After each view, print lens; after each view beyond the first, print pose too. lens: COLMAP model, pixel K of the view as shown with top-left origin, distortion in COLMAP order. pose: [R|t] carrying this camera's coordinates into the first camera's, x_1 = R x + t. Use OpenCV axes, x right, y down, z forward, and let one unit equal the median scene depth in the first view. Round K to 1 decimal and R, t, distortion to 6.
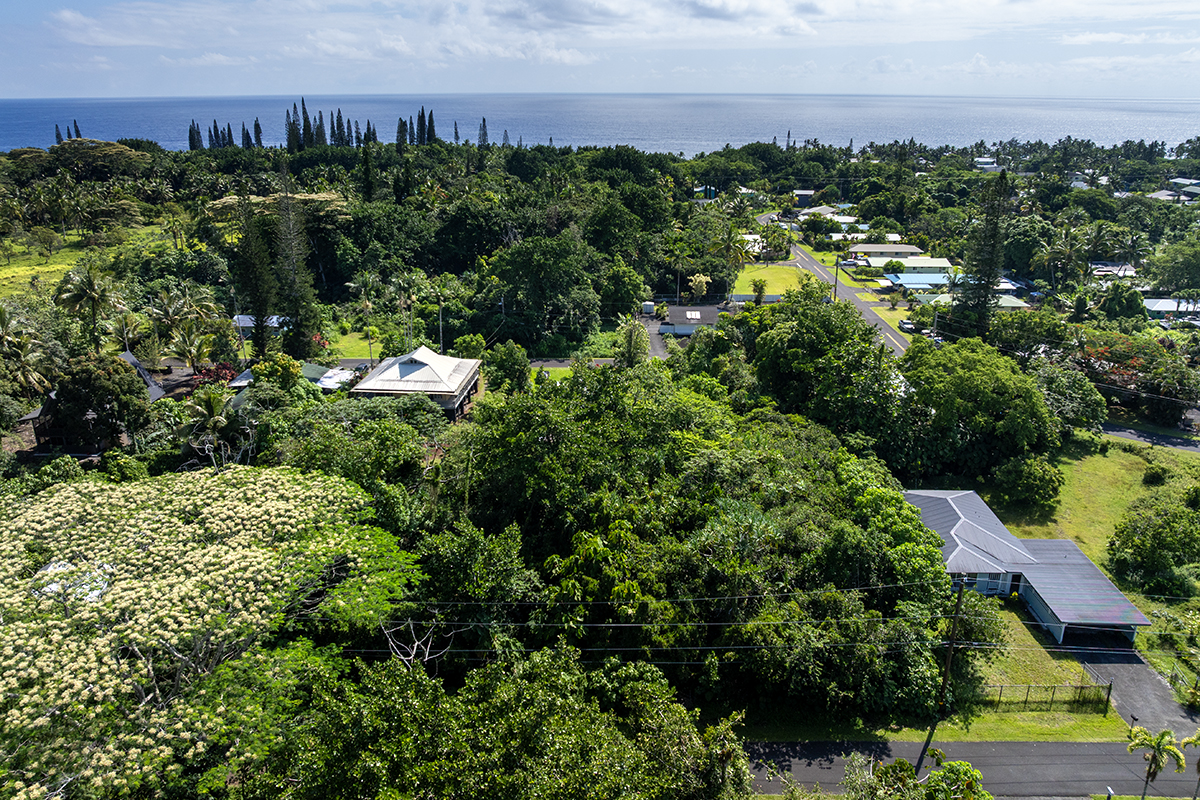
lens RADIAL K [[836.4, 0, 600.0], [0, 836.4, 400.0], [0, 0, 1]] dist [-0.035464, 0.000444]
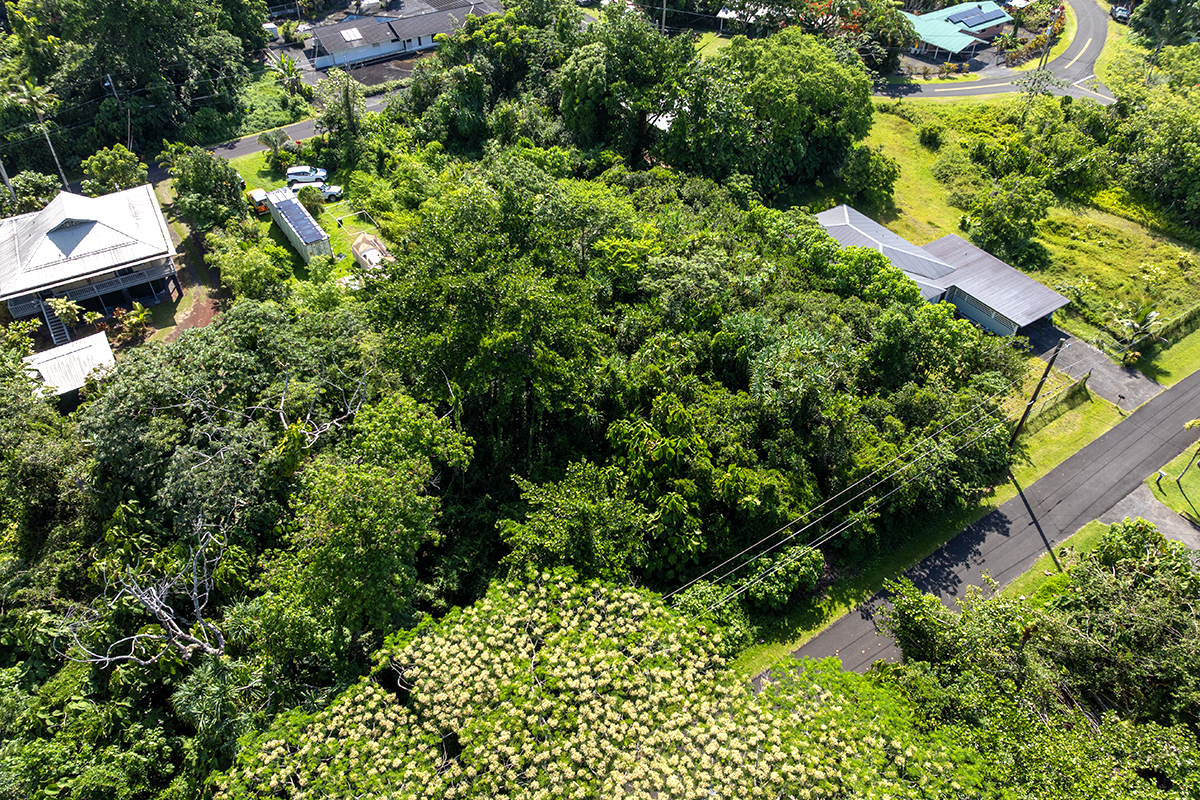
lens RADIAL K [[836.4, 0, 600.0], [0, 836.4, 400.0], [0, 0, 1]] dist [-0.035464, 0.000444]
pose [[0.809641, -0.393021, 0.435908, -0.156877], [0.190014, 0.878220, 0.438890, -0.089796], [-0.555316, -0.272515, 0.785722, 0.164750]]
